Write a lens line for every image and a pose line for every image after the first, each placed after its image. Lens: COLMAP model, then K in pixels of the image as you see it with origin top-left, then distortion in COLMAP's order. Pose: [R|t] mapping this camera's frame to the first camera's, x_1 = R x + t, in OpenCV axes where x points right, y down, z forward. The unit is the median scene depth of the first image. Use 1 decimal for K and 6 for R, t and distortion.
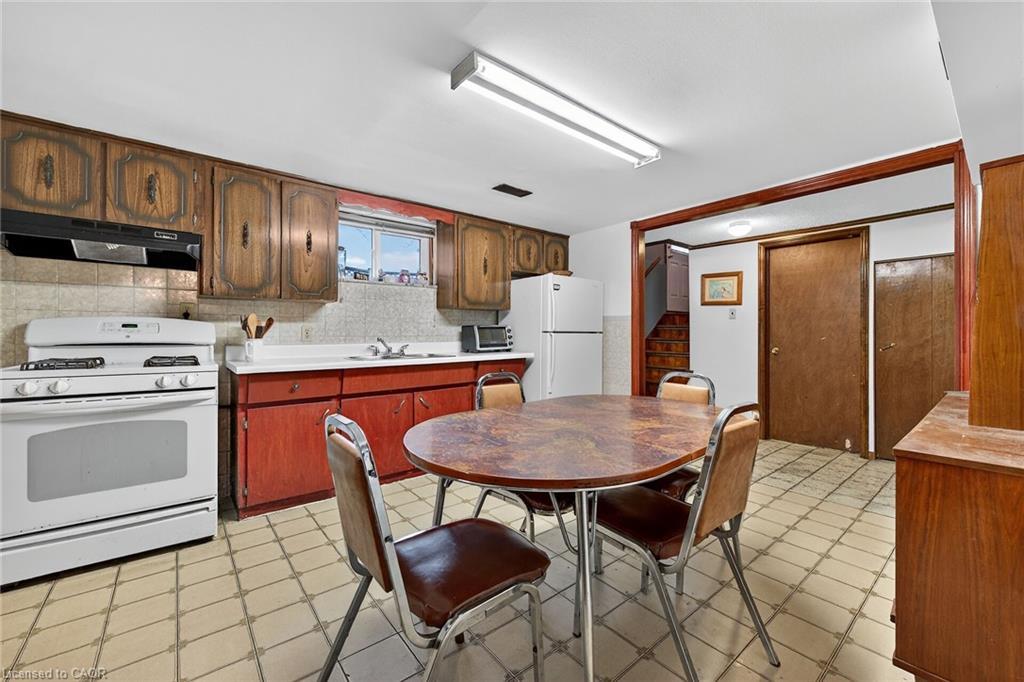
lens RADIAL K [[409.8, 0, 512.3], [0, 409.8, 331.6], [0, 0, 1]] dist [-0.000761, -0.000338]
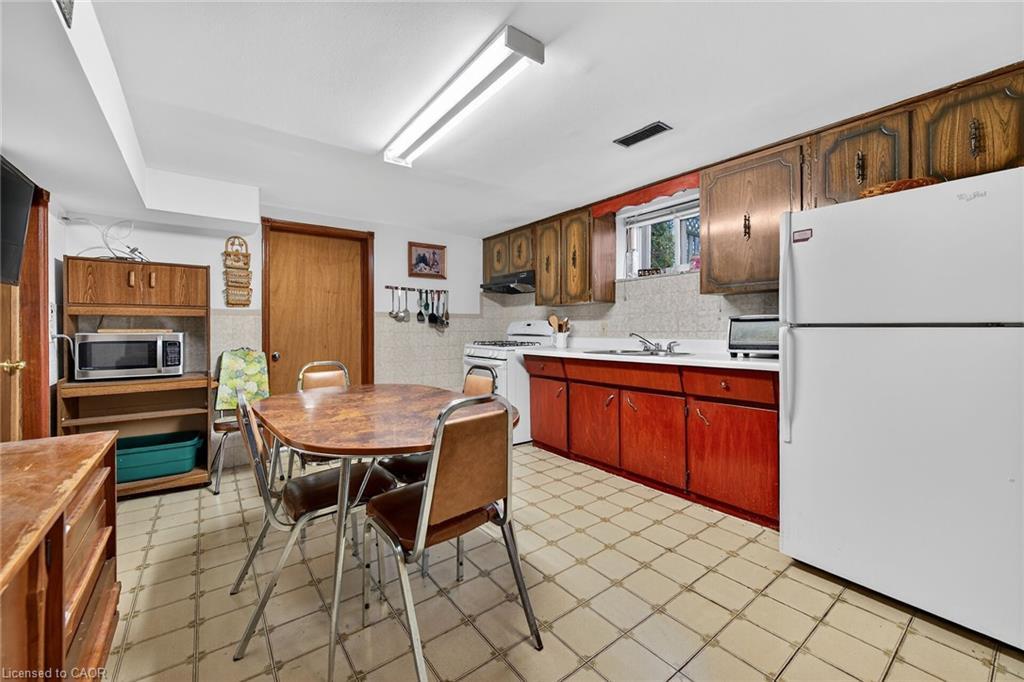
lens RADIAL K [[409.8, 0, 512.3], [0, 409.8, 331.6], [0, 0, 1]] dist [-0.000761, -0.000338]
pose [[-0.029082, 0.003993, -0.999569, 0.694782], [0.010313, 0.999940, 0.003695, 0.004368], [0.999524, -0.010201, -0.029122, 0.732789]]
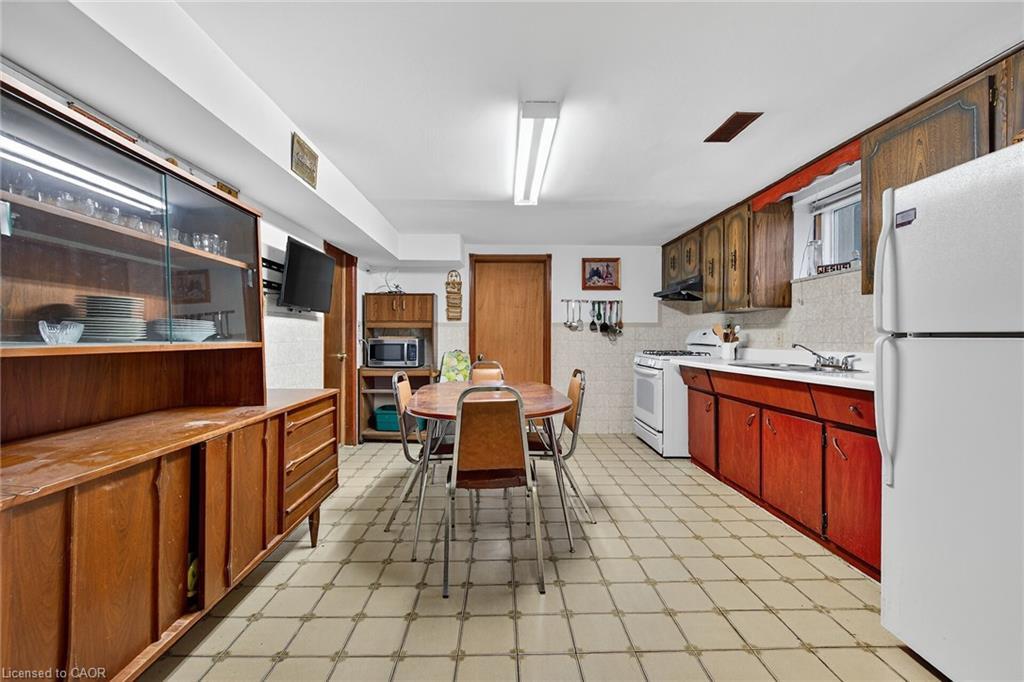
lens RADIAL K [[421.1, 0, 501.0], [0, 421.1, 341.1], [0, 0, 1]] dist [0.000363, -0.000024]
pose [[-0.624389, 0.001705, -0.781111, 0.733174], [0.000381, 0.999998, 0.001878, 0.007460], [0.781113, 0.000875, -0.624389, 1.064740]]
